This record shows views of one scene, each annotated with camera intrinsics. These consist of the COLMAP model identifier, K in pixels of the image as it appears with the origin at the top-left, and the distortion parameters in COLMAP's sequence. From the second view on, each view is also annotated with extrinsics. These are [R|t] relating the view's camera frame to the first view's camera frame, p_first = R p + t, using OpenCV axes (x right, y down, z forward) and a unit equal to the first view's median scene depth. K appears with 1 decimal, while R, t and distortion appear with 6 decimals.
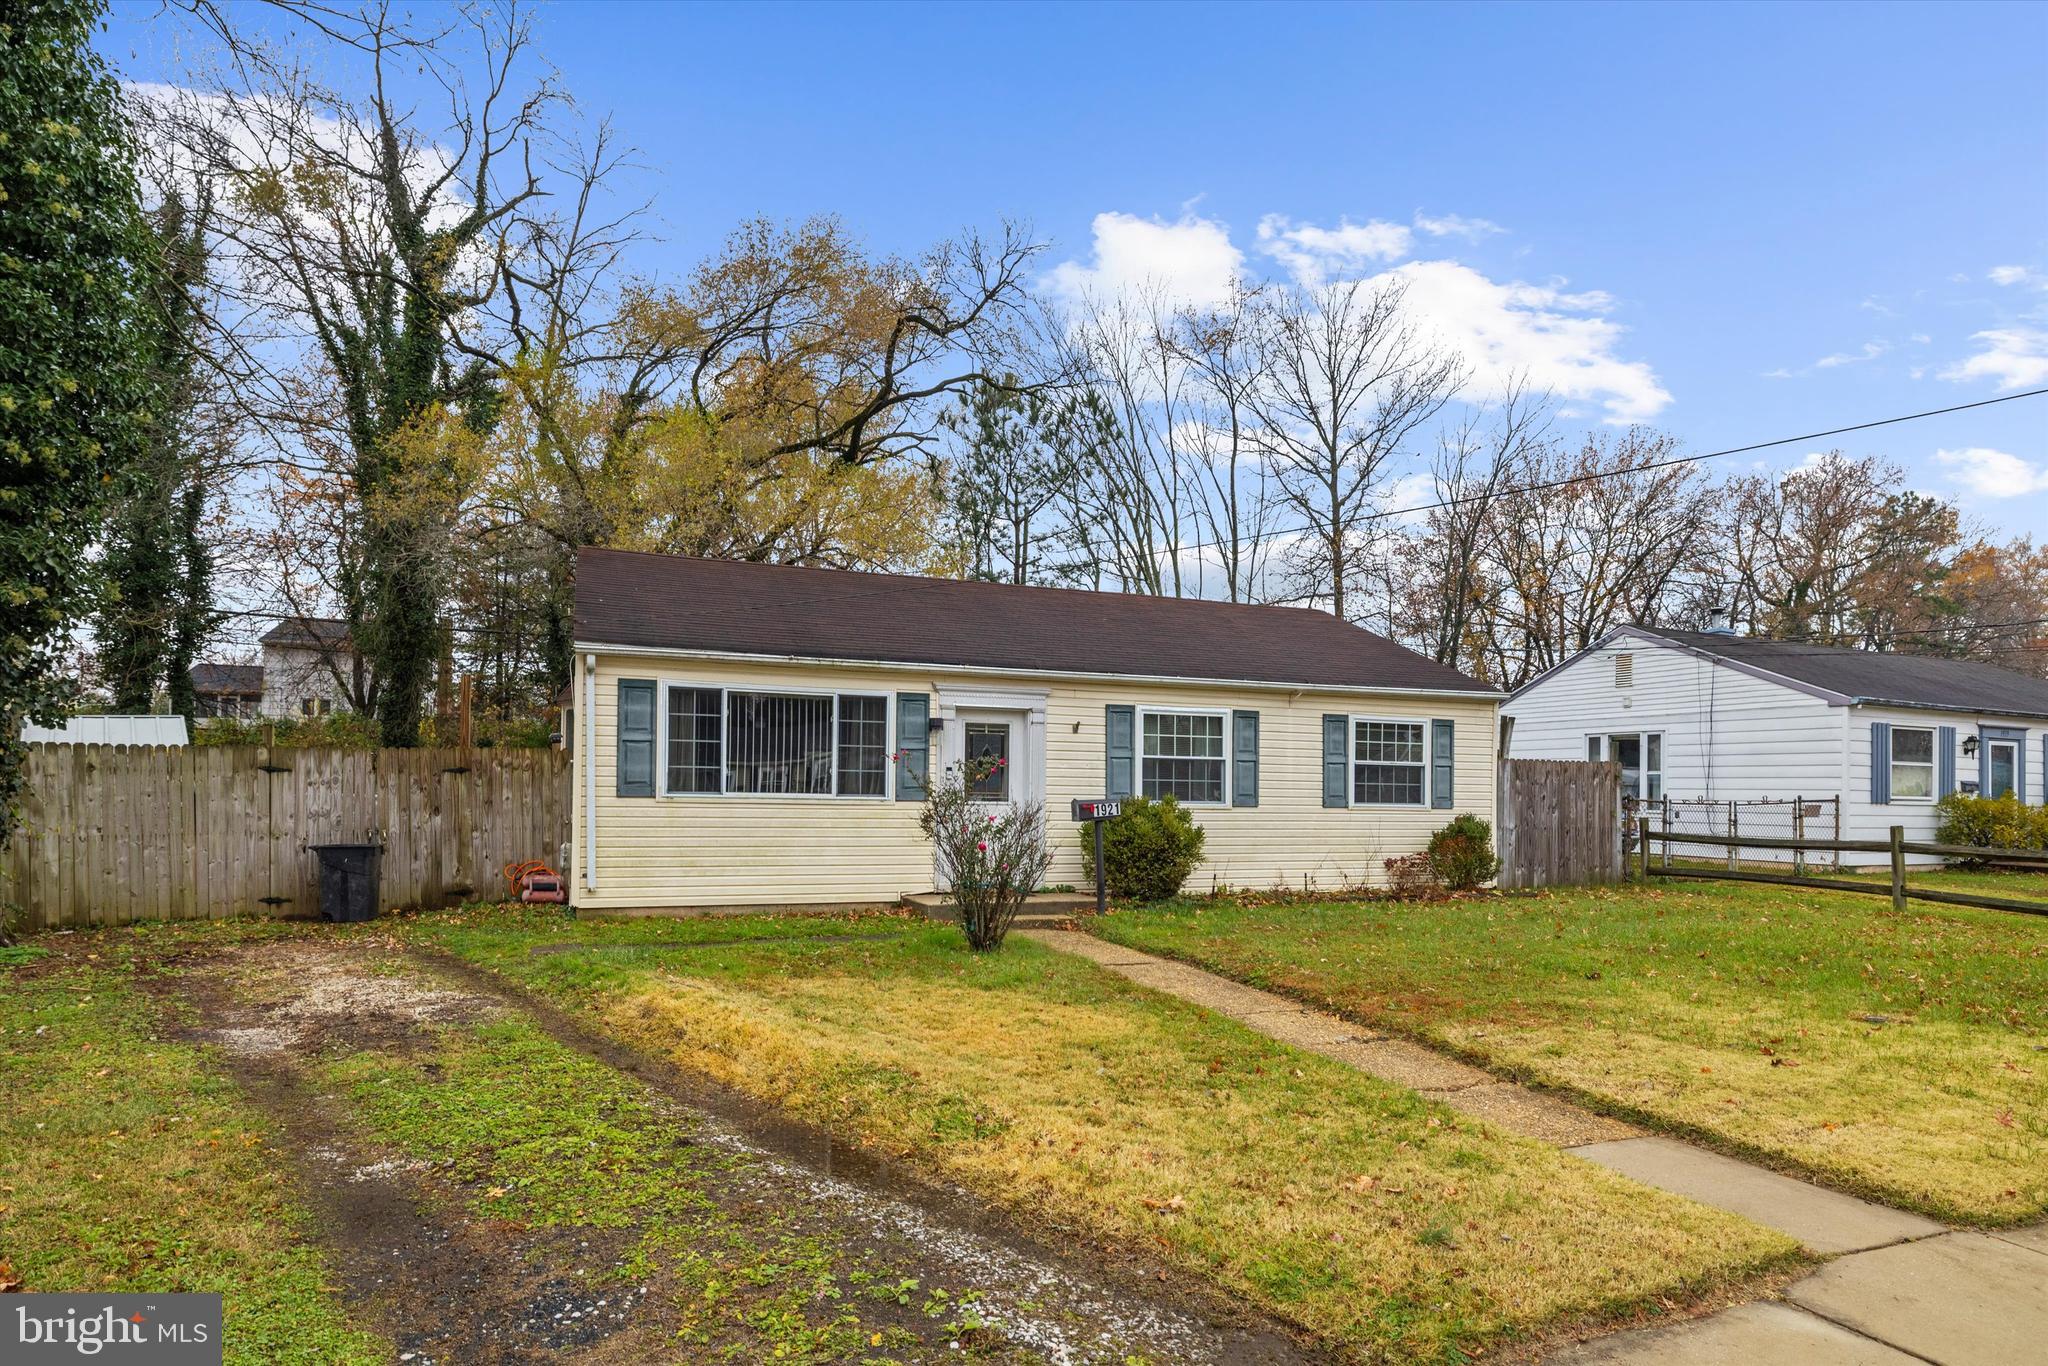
lens RADIAL K [[1124.0, 0, 1022.4], [0, 1124.0, 792.6], [0, 0, 1]] dist [0.001105, 0.000670]
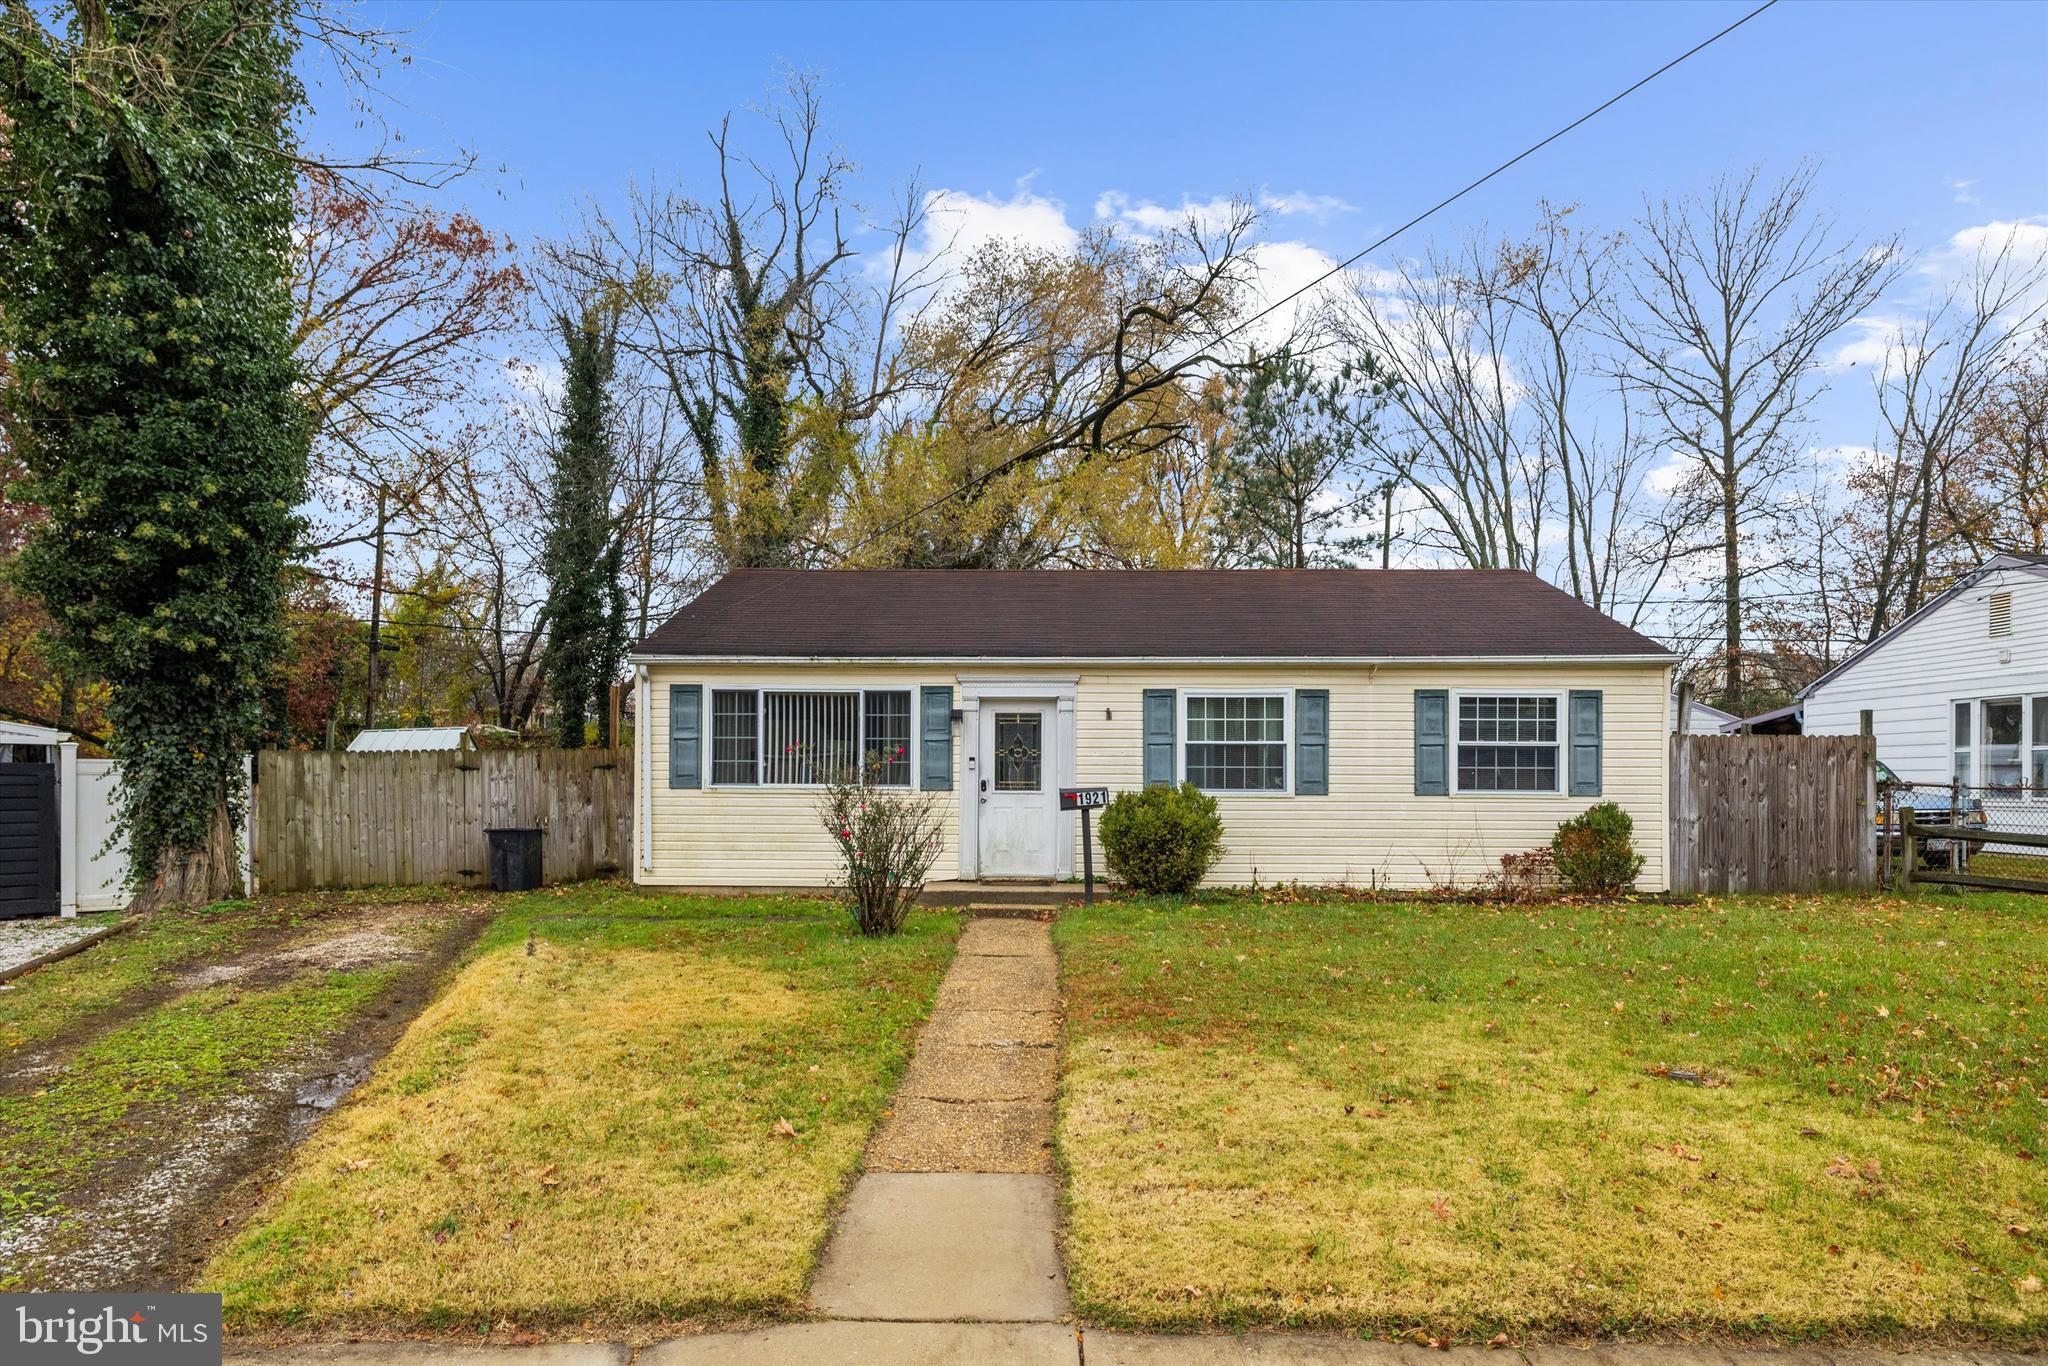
lens RADIAL K [[1109.5, 0, 1028.9], [0, 1109.5, 787.5], [0, 0, 1]] dist [-0.002384, -0.000427]
pose [[0.924325, -0.006757, -0.381547, 0.342588], [0.008103, 0.999965, 0.001921, 0.003106], [0.381521, -0.004868, 0.924347, 0.083073]]
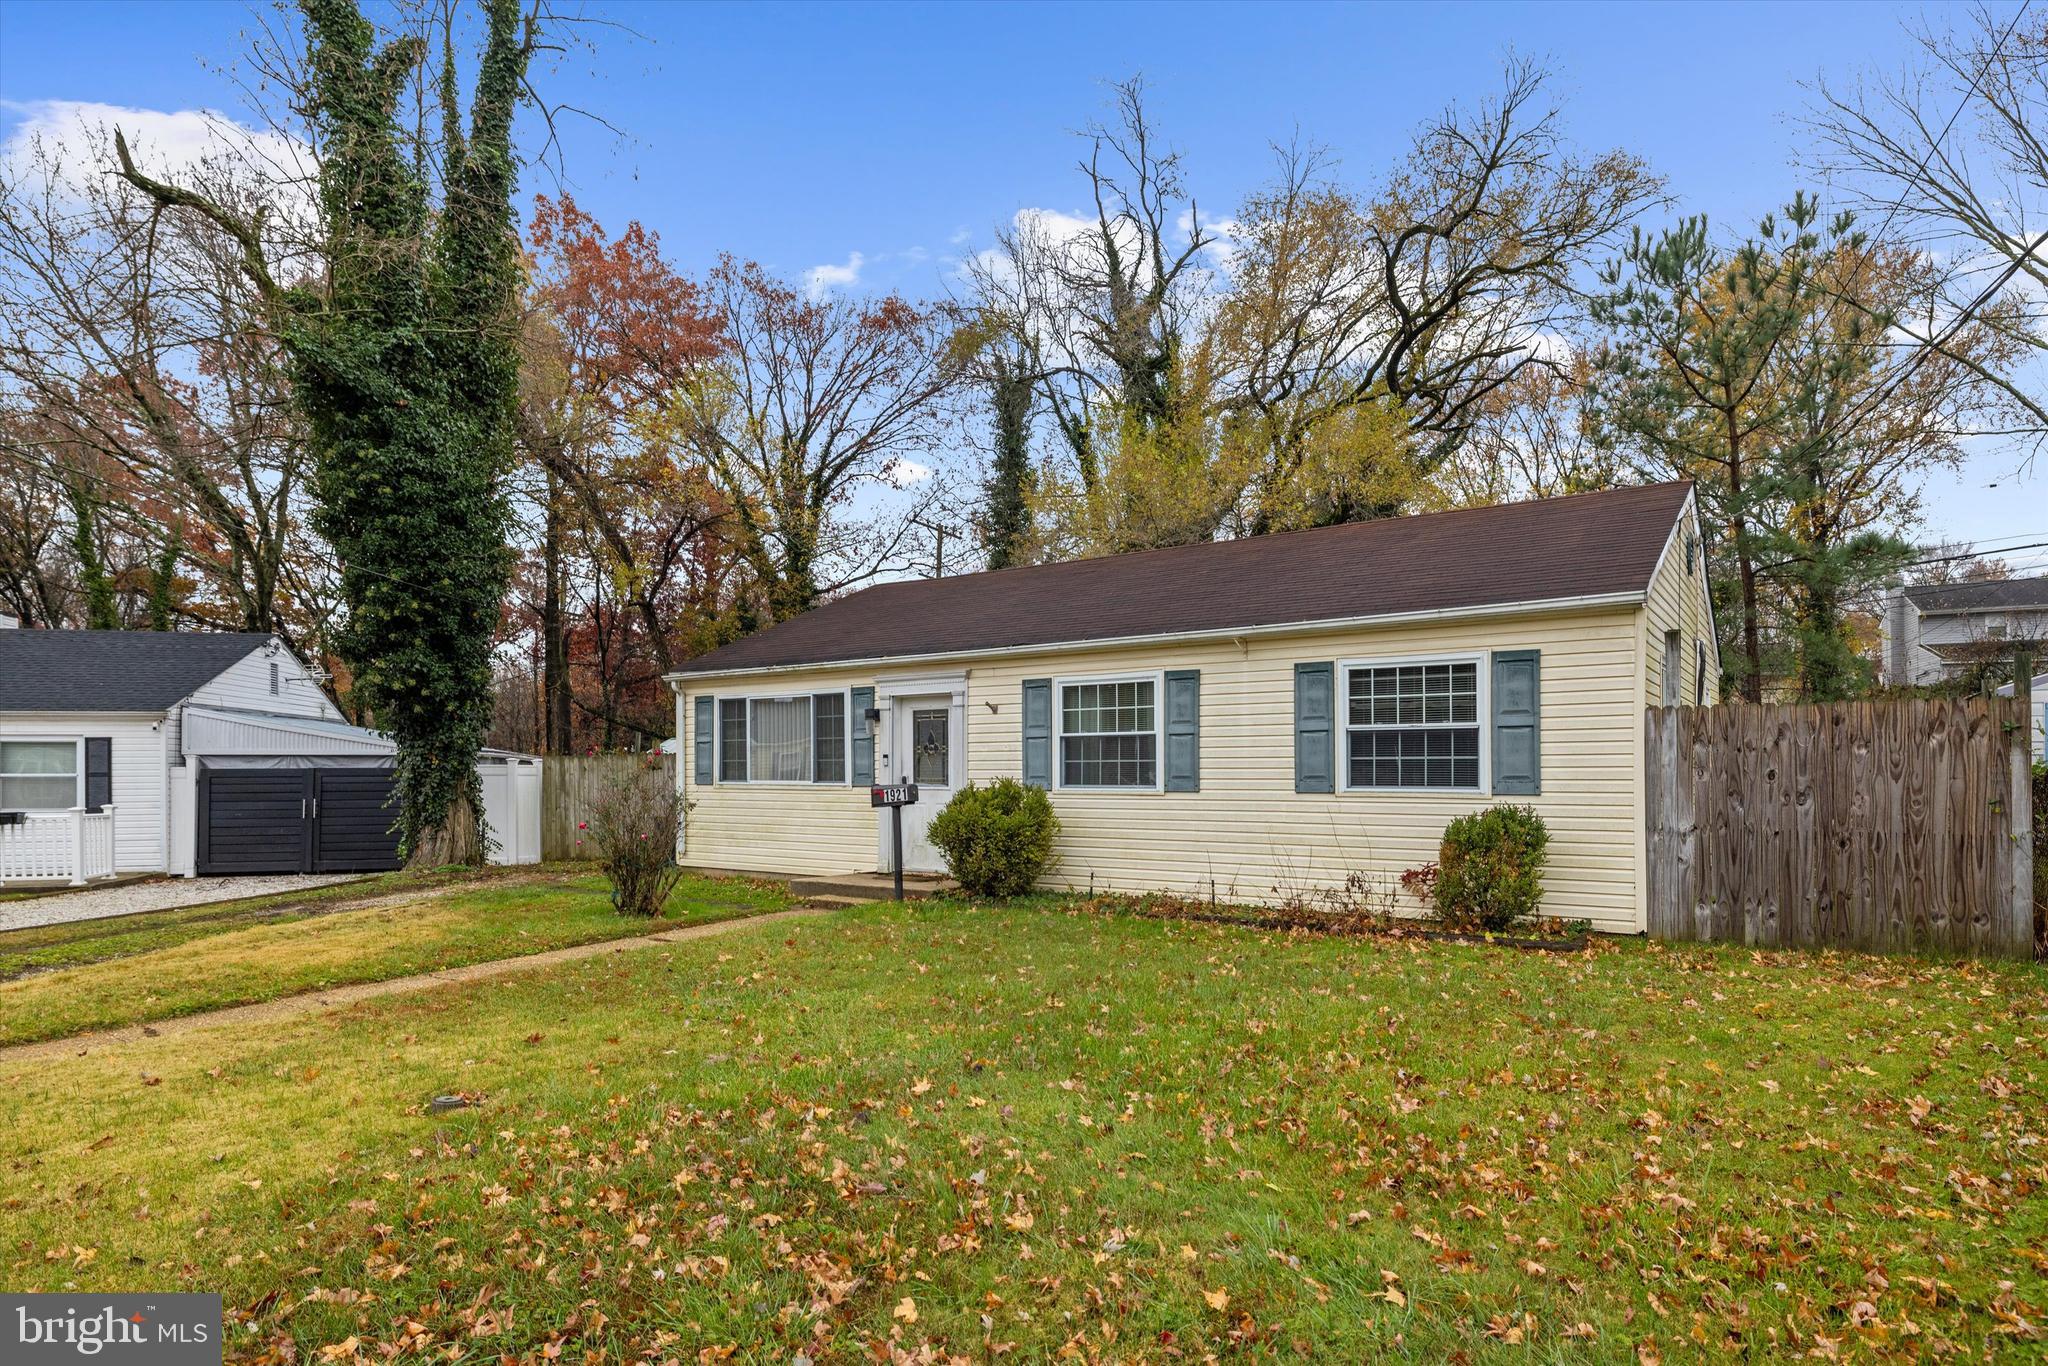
lens RADIAL K [[1109.5, 0, 1028.9], [0, 1109.5, 787.5], [0, 0, 1]] dist [-0.002384, -0.000427]
pose [[0.564618, -0.002611, -0.825348, 0.814047], [0.010927, 0.999931, 0.004313, 0.005033], [0.825280, -0.011454, 0.564608, 0.488344]]
